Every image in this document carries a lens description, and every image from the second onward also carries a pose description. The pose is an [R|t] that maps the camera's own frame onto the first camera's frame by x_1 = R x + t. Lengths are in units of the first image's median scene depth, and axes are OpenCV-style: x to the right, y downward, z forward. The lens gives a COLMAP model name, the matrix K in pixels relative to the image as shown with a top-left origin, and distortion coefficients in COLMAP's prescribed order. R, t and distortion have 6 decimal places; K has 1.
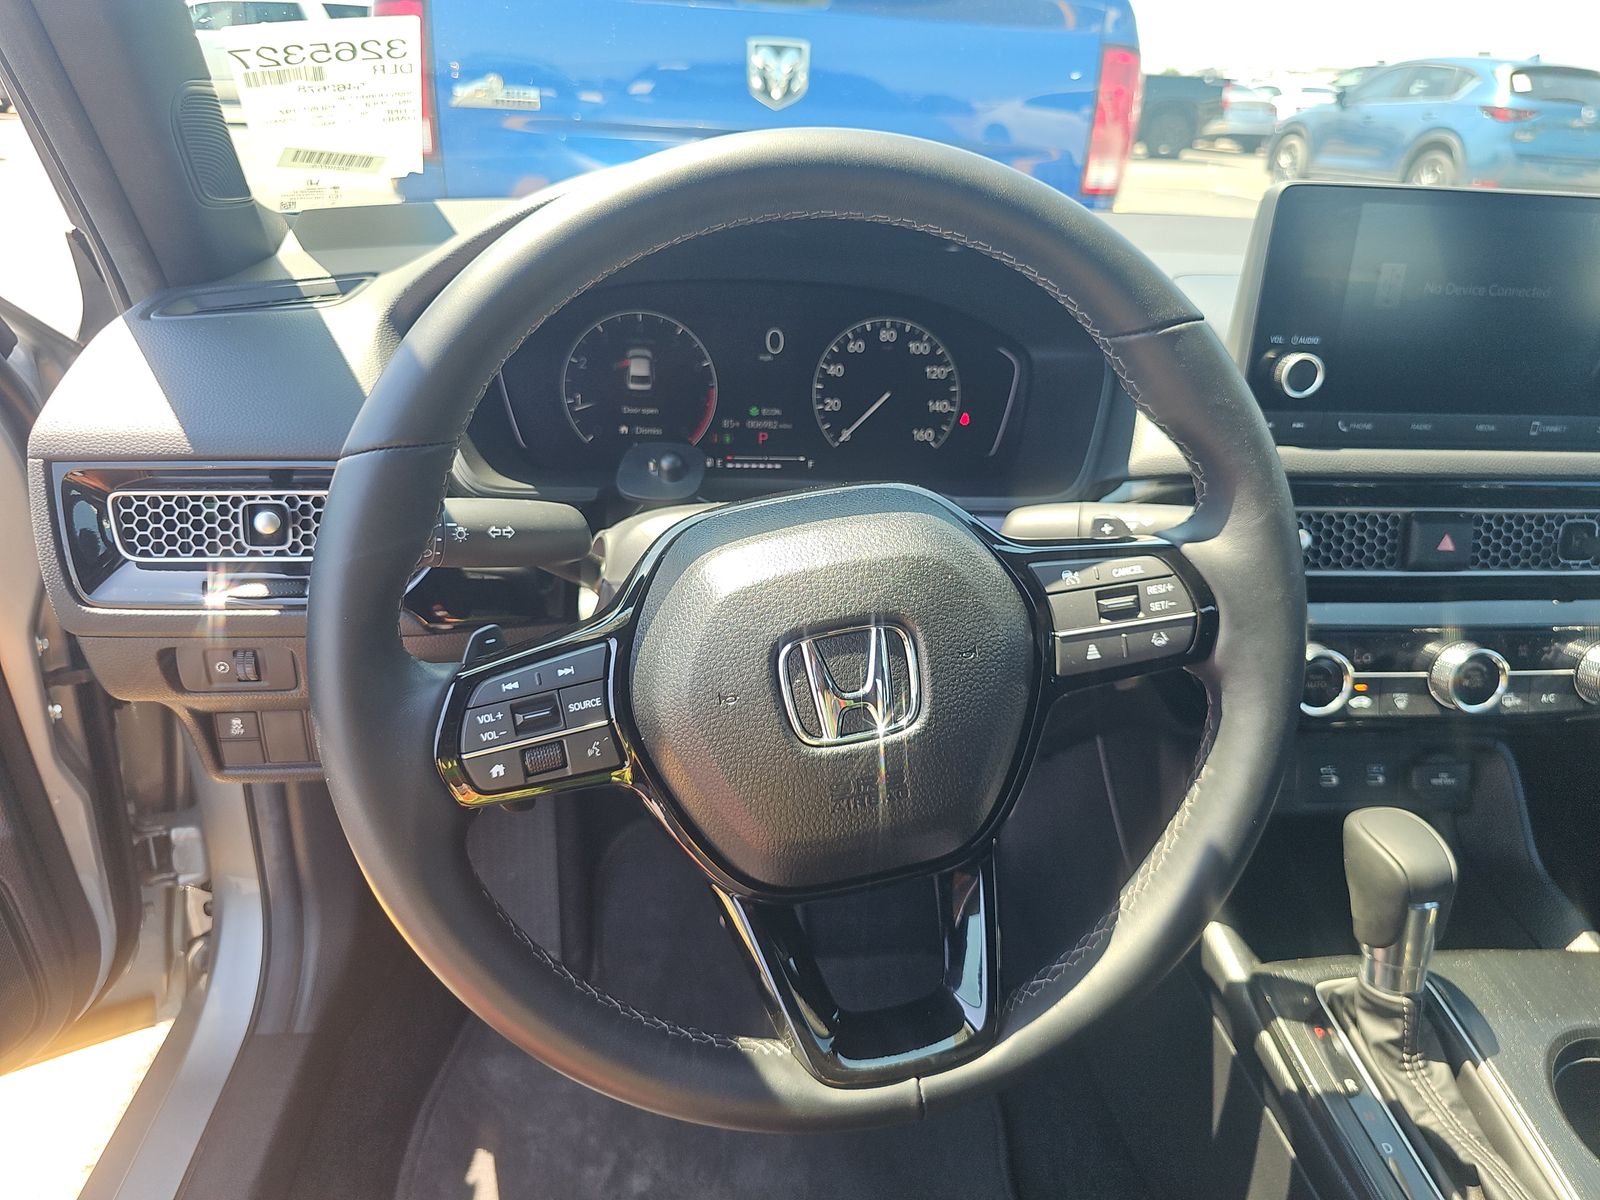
lens RADIAL K [[1048.8, 0, 800.0], [0, 1048.8, 600.0], [0, 0, 1]] dist [0.029713, -0.003260]
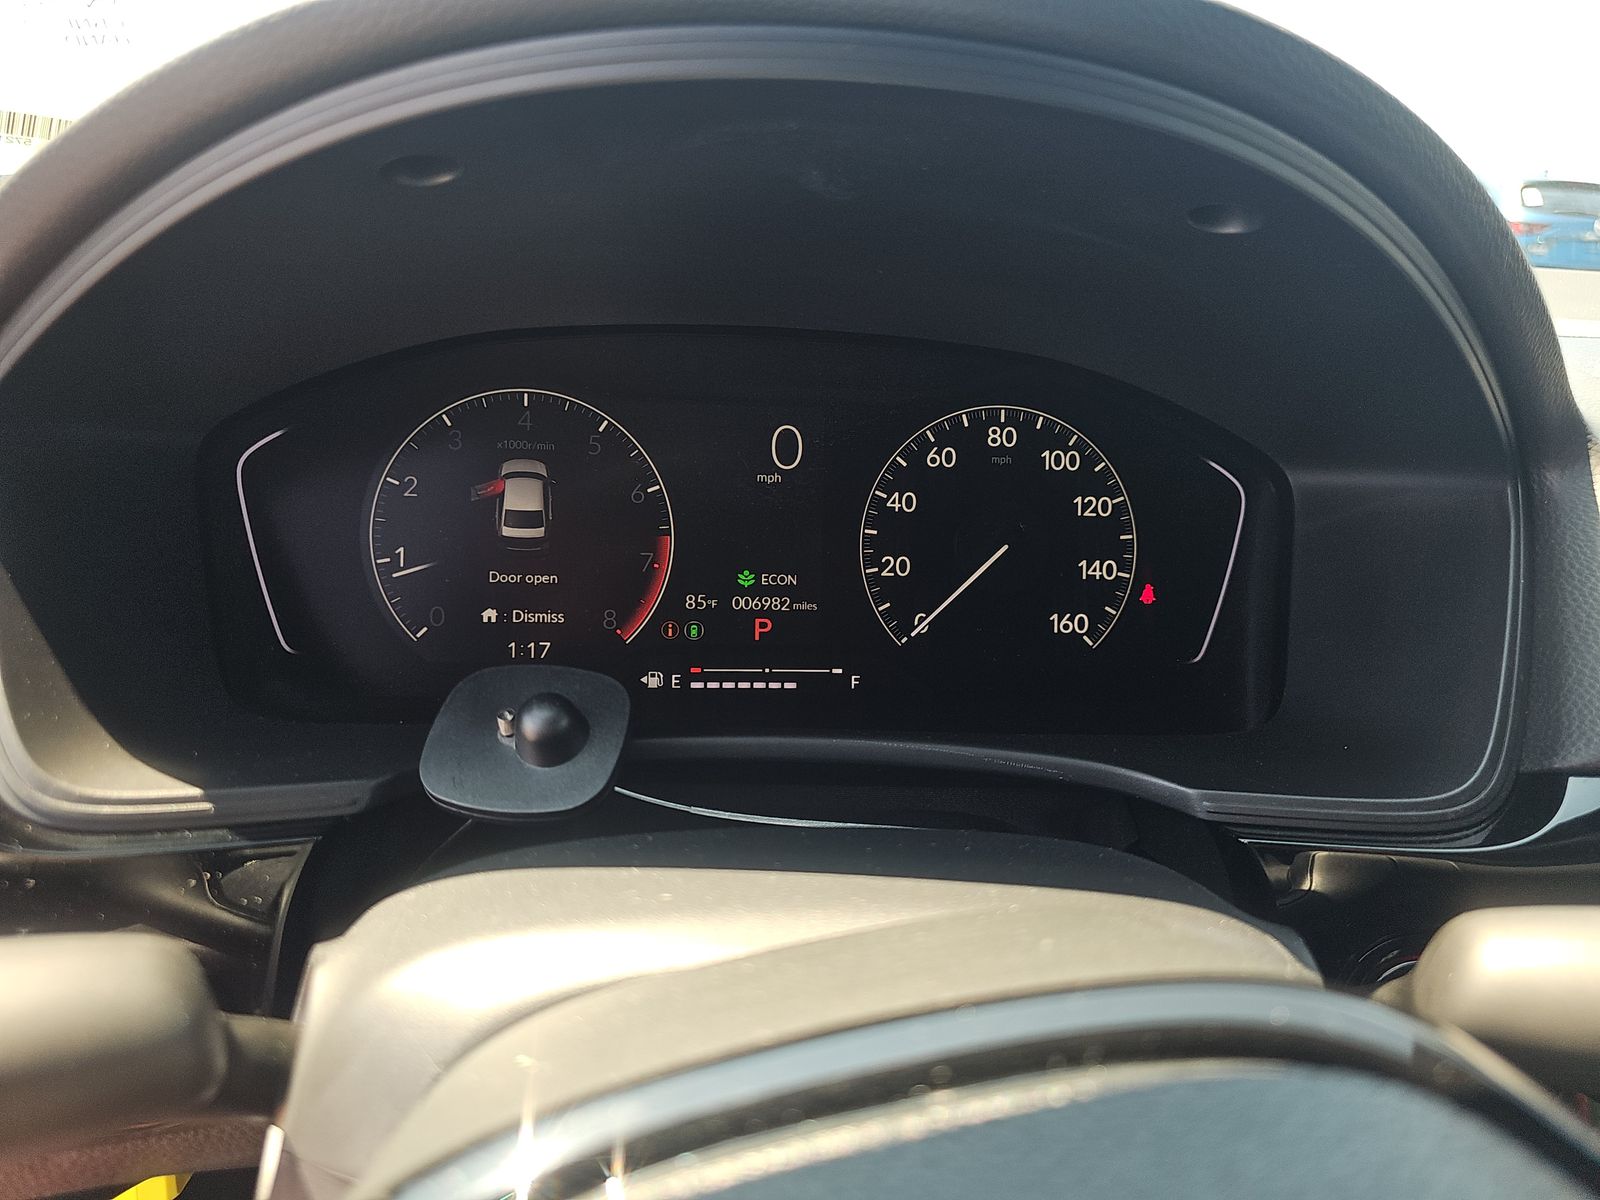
lens RADIAL K [[1048.8, 0, 800.0], [0, 1048.8, 600.0], [0, 0, 1]] dist [0.029713, -0.003260]
pose [[0.999973, 0.005333, -0.005115, -0.014113], [-0.005799, 0.995394, -0.095698, -0.120005], [0.004581, 0.095725, 0.995397, 0.485192]]
